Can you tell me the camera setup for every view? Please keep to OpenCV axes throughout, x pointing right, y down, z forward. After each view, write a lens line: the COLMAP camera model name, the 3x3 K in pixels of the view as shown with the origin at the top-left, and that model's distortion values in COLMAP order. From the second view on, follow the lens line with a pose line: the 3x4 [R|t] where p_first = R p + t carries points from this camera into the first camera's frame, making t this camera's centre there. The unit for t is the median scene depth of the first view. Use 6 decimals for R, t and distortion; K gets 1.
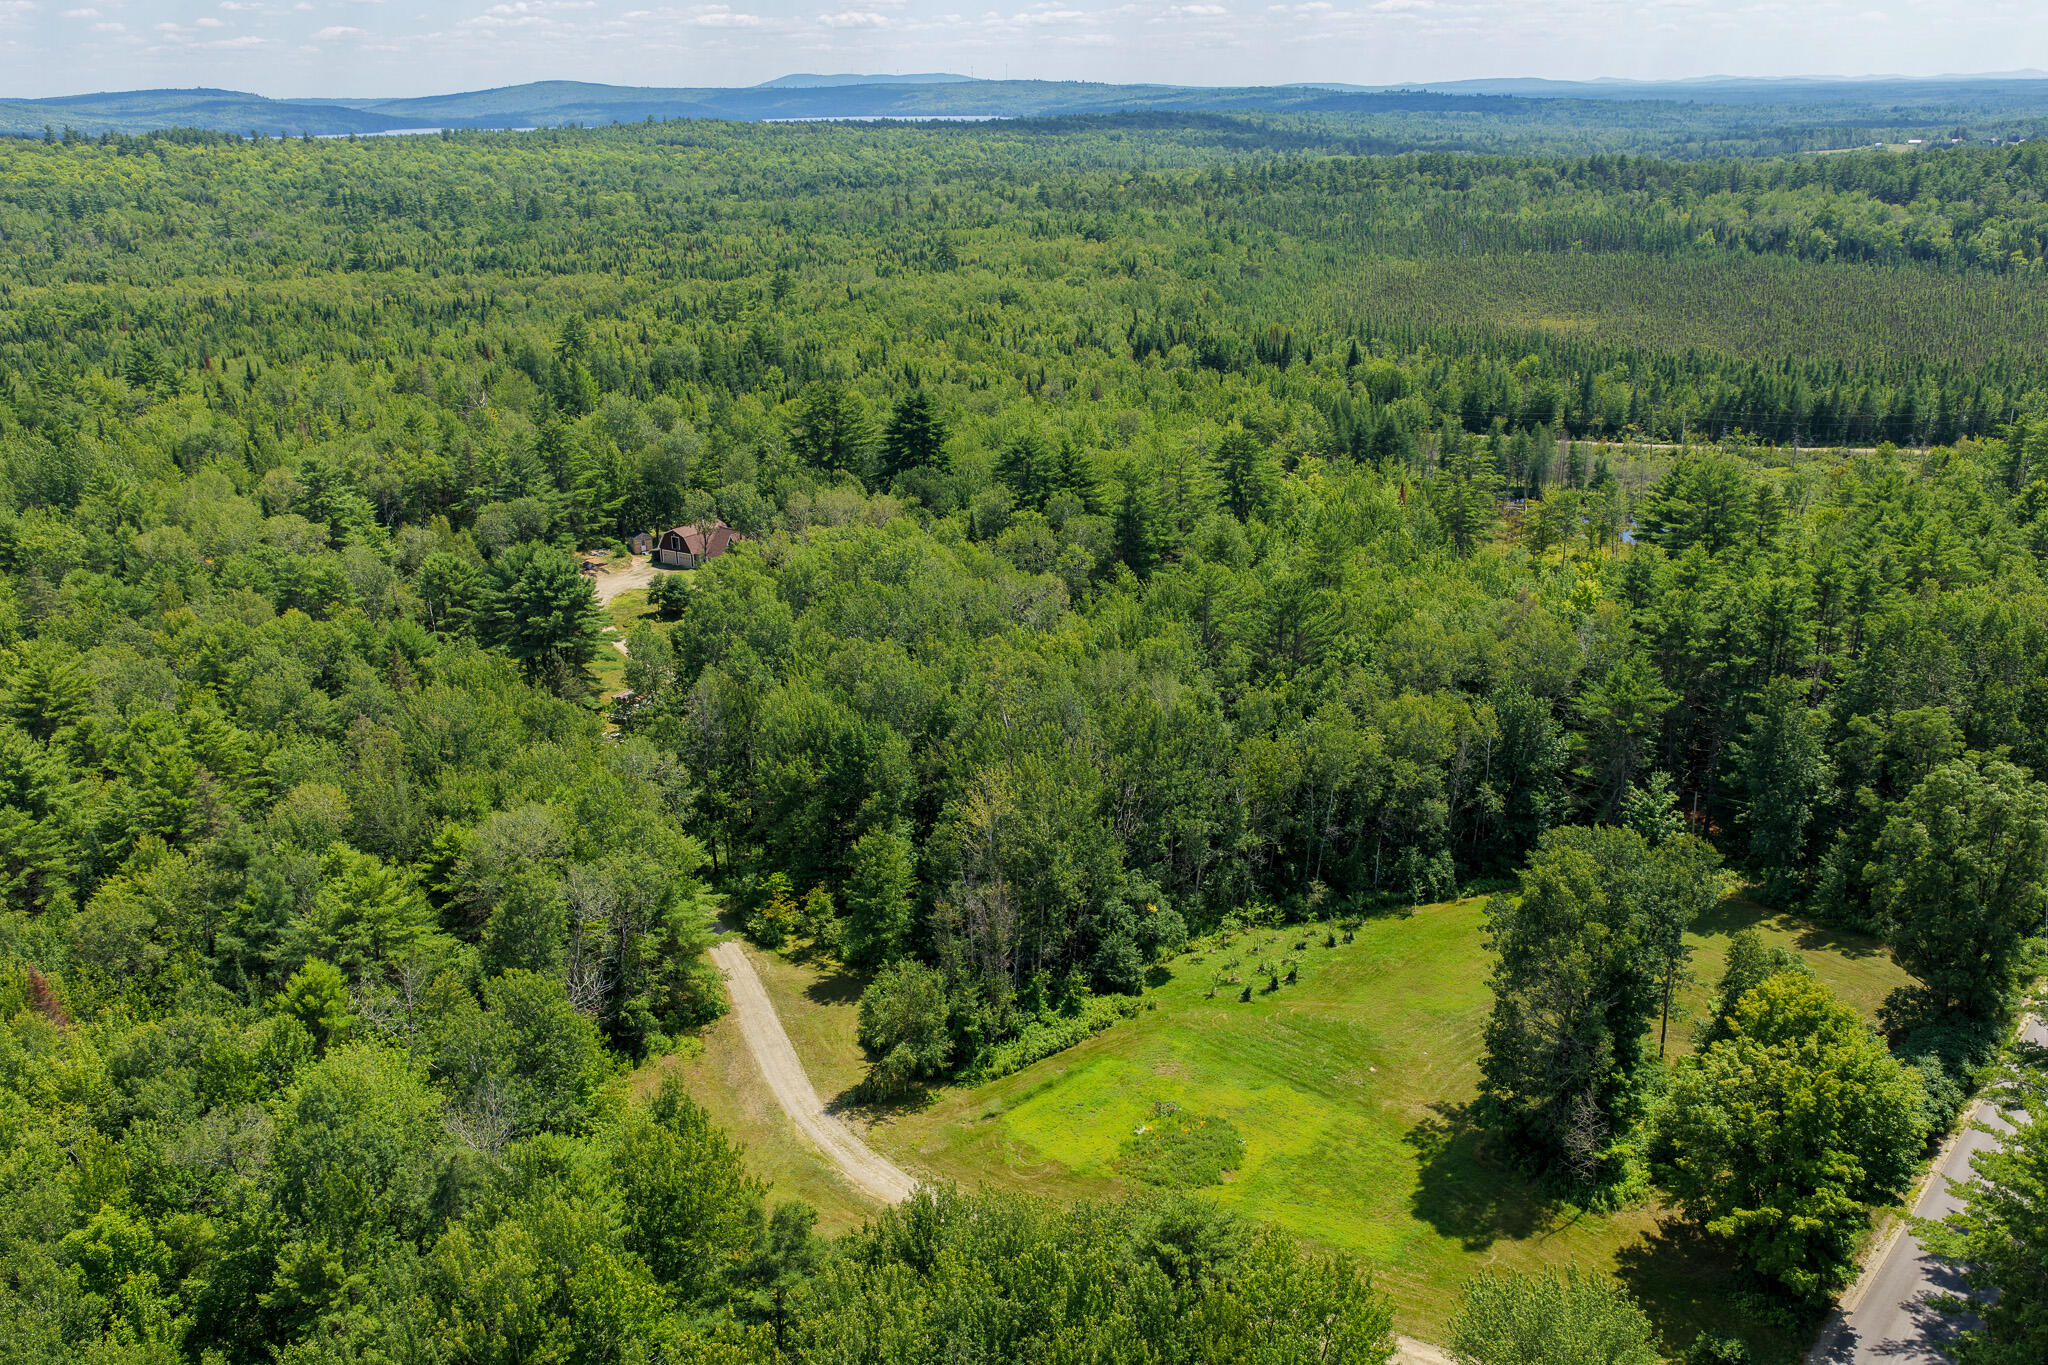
lens RADIAL K [[1699.7, 0, 1024.0], [0, 1699.7, 682.5], [0, 0, 1]] dist [0.023916, -0.005808]
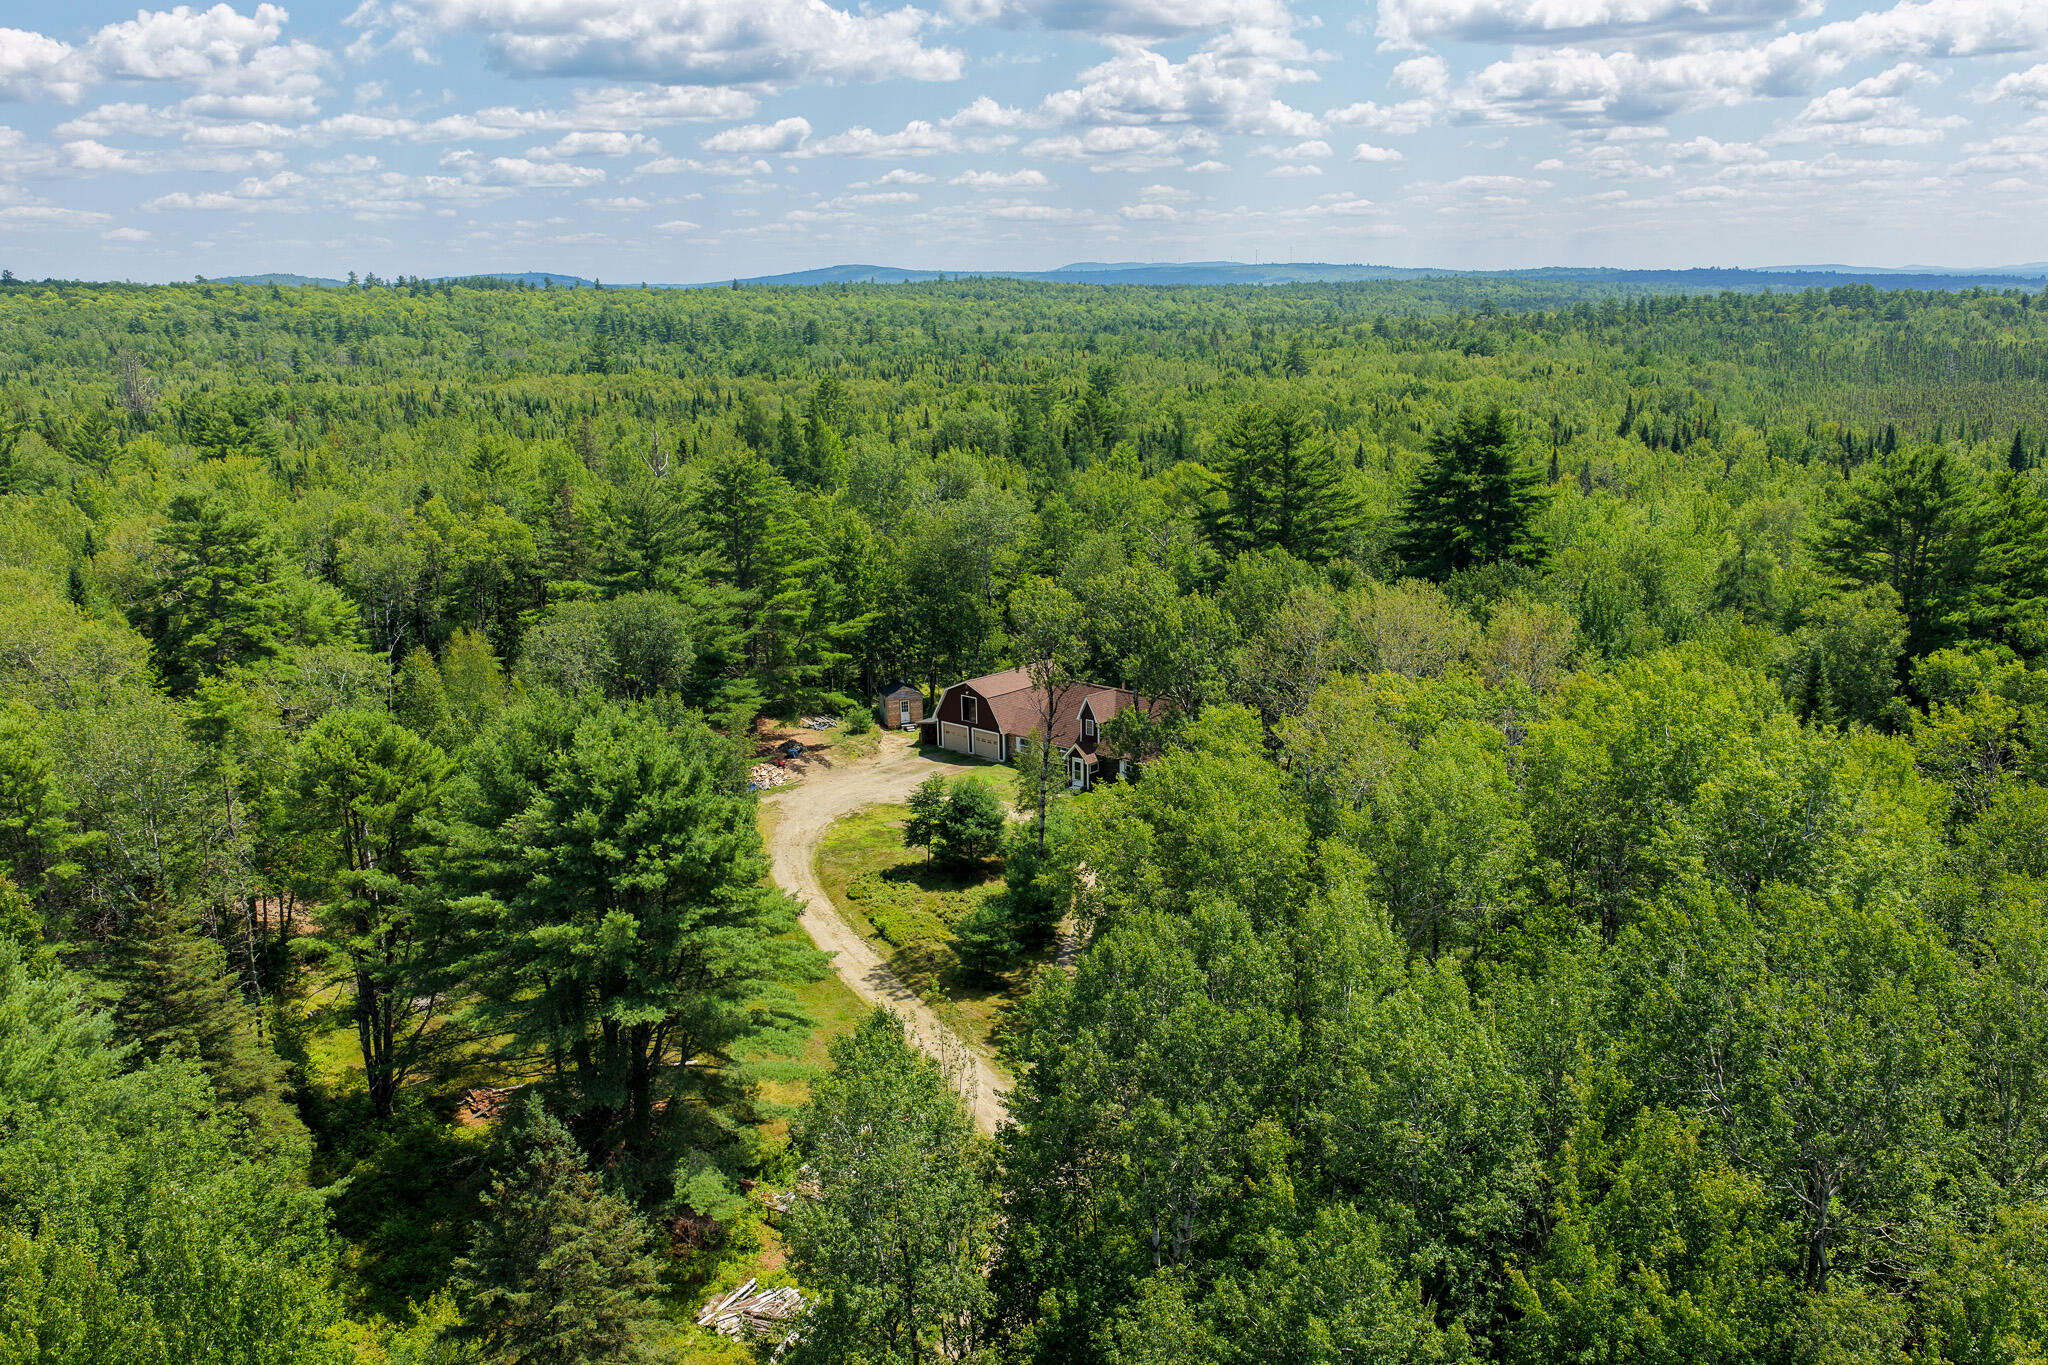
lens RADIAL K [[1649.3, 0, 1024.0], [0, 1649.3, 682.5], [0, 0, 1]] dist [-0.004544, -0.000954]
pose [[0.988031, 0.033180, -0.150648, -0.117865], [-0.048534, 0.993862, -0.099412, -0.043222], [0.146424, 0.105533, 0.983576, 0.534503]]
